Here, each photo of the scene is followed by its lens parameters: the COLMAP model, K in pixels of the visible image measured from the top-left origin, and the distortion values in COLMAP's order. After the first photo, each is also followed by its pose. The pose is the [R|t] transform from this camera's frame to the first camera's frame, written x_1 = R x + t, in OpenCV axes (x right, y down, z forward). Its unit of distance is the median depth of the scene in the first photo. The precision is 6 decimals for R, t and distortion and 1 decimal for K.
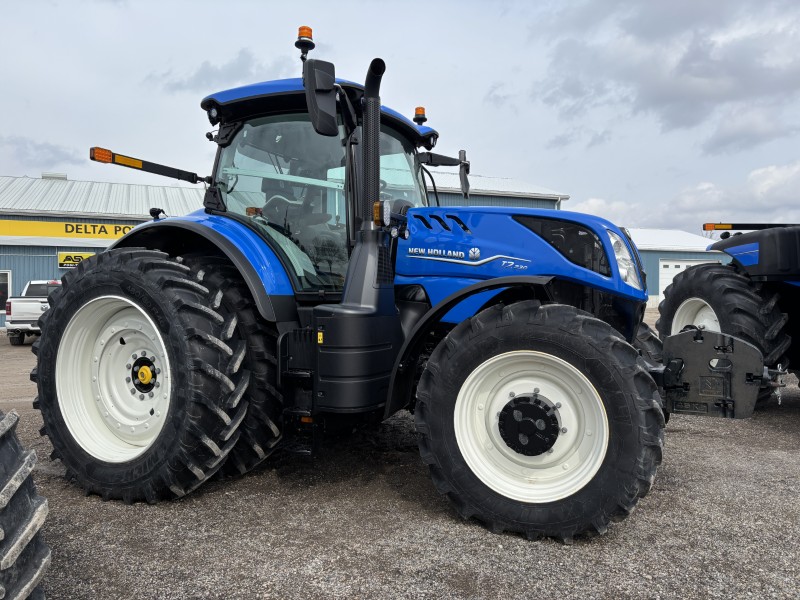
lens RADIAL K [[597.5, 0, 400.0], [0, 597.5, 300.0], [0, 0, 1]] dist [0.025782, -0.008923]
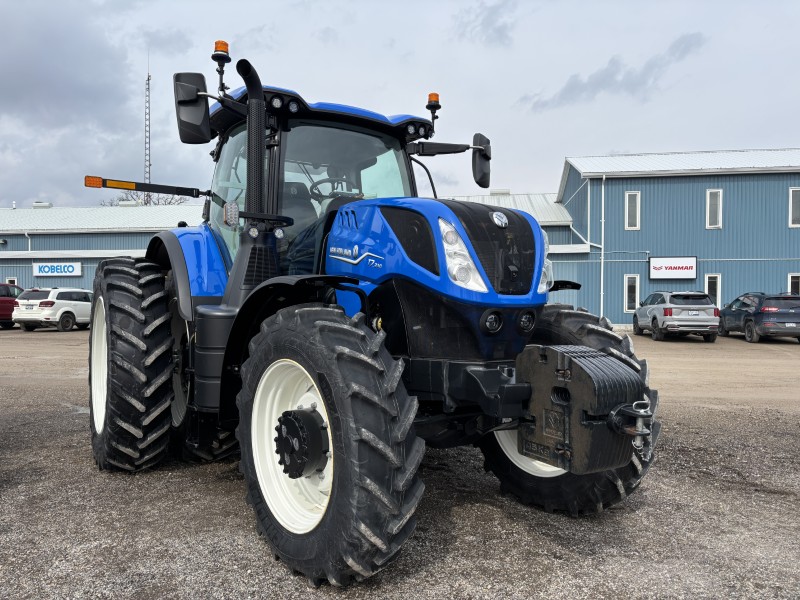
lens RADIAL K [[597.5, 0, 400.0], [0, 597.5, 300.0], [0, 0, 1]] dist [0.025782, -0.008923]
pose [[0.861327, 0.006381, -0.508011, 0.689142], [-0.008817, 0.999958, -0.002389, -0.002108], [0.507974, 0.006537, 0.861348, 0.271456]]
